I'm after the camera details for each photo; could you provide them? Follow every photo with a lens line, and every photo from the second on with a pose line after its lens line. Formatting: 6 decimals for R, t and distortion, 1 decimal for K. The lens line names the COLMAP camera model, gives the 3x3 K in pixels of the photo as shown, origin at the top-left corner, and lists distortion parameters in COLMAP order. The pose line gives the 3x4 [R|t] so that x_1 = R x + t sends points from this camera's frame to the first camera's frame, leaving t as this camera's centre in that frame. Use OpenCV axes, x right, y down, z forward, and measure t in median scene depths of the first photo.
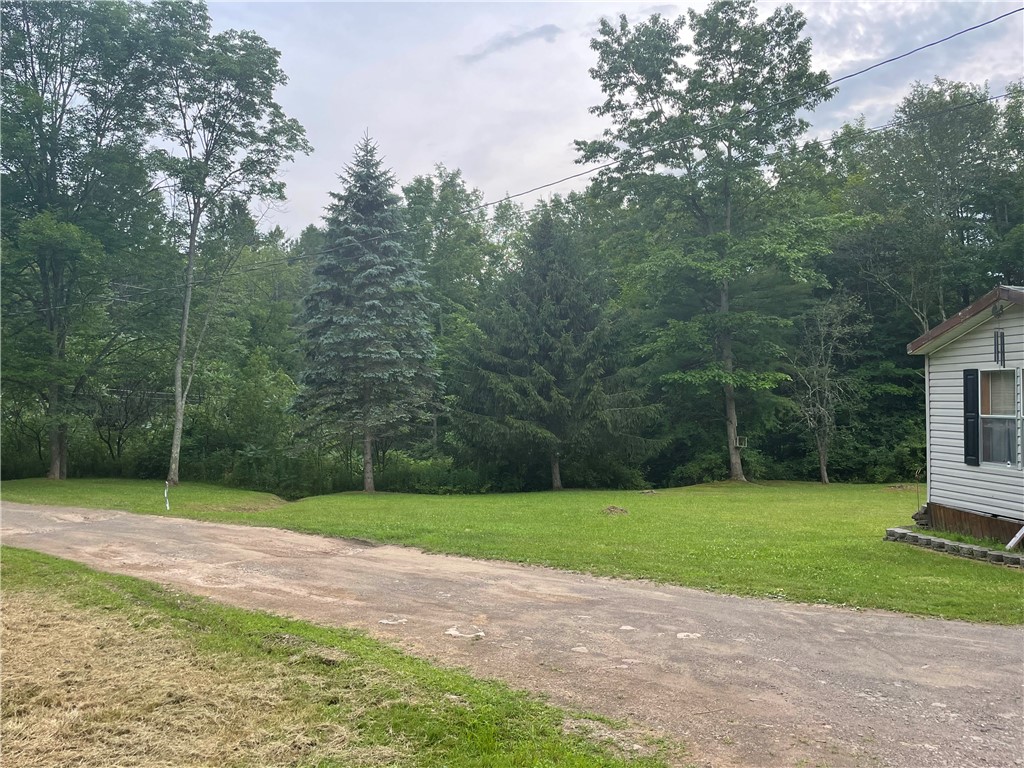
lens RADIAL K [[869.4, 0, 511.0], [0, 869.4, 382.4], [0, 0, 1]] dist [0.038894, 0.000035]
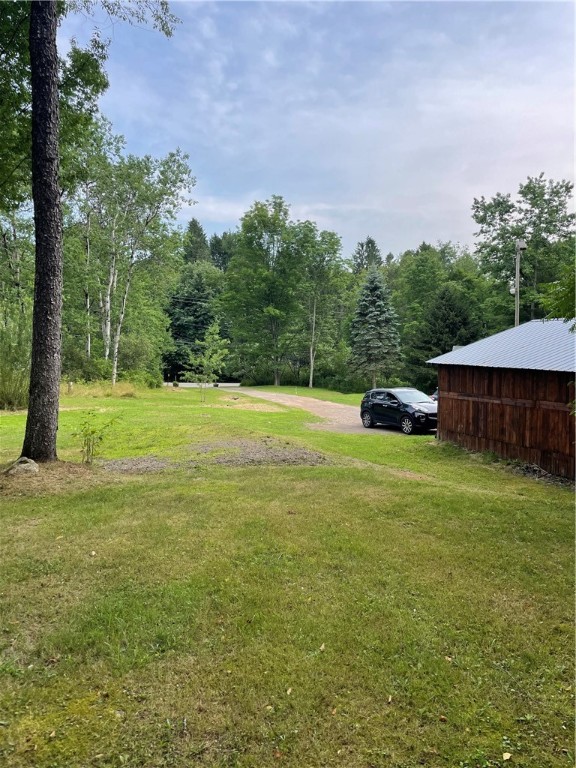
lens RADIAL K [[581.6, 0, 288.1], [0, 581.6, 384.6], [0, 0, 1]] dist [-0.000459, -0.000012]
pose [[0.882440, 0.023270, -0.469849, 0.438656], [0.023456, 0.995357, 0.093349, -0.075667], [0.469840, -0.093396, 0.877797, -0.710104]]
